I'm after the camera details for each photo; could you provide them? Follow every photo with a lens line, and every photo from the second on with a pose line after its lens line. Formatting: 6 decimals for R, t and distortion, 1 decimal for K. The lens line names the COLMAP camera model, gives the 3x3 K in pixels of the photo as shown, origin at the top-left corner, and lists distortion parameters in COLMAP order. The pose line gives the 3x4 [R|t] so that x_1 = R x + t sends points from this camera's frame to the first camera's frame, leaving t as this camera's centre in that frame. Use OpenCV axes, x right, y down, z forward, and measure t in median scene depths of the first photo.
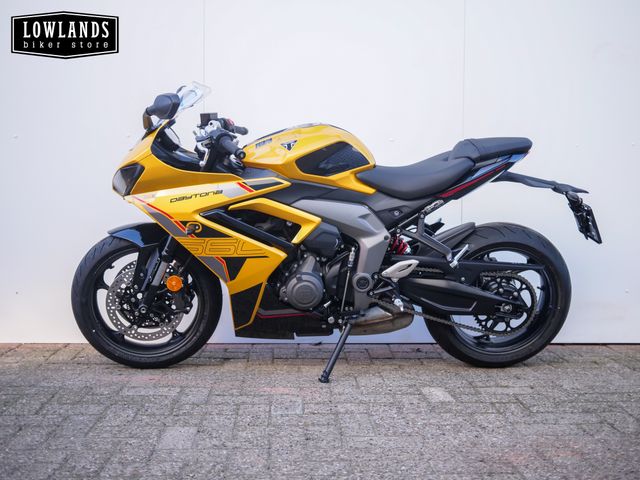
lens RADIAL K [[756.0, 0, 320.0], [0, 756.0, 240.0], [0, 0, 1]] dist [-0.015369, -0.009659]
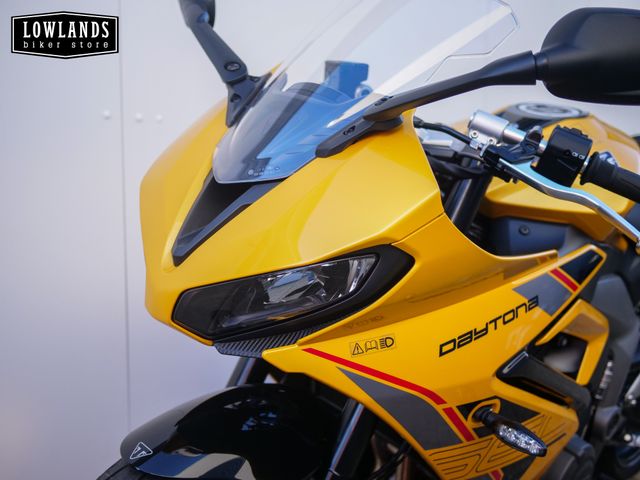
lens RADIAL K [[756.0, 0, 320.0], [0, 756.0, 240.0], [0, 0, 1]] dist [-0.015369, -0.009659]
pose [[0.745224, -0.087757, 0.661015, -0.420182], [0.028438, 0.994583, 0.099981, -0.124996], [-0.666208, -0.055711, 0.743682, 0.764587]]
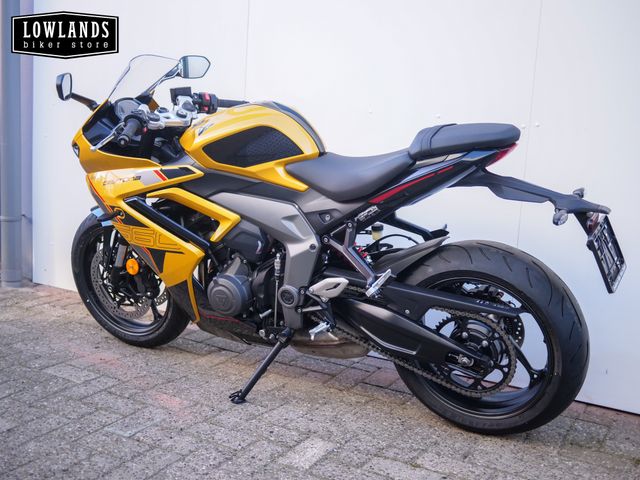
lens RADIAL K [[736.2, 0, 320.0], [0, 736.2, 240.0], [0, 0, 1]] dist [-0.010287, 0.022218]
pose [[0.835062, 0.115786, -0.537833, 0.518639], [-0.070837, 0.992094, 0.103595, -0.092528], [0.545576, -0.048409, 0.836662, 0.347076]]
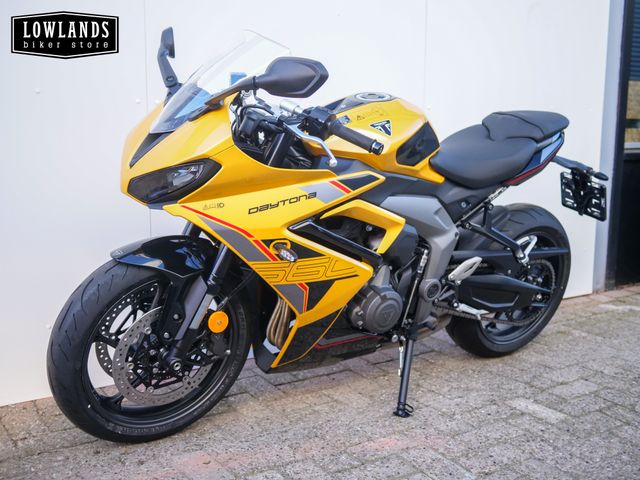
lens RADIAL K [[736.2, 0, 320.0], [0, 736.2, 240.0], [0, 0, 1]] dist [-0.010287, 0.022218]
pose [[0.857359, -0.082076, 0.508132, -0.460337], [0.021885, 0.992125, 0.123326, -0.101965], [-0.514253, -0.094614, 0.852404, 0.380742]]
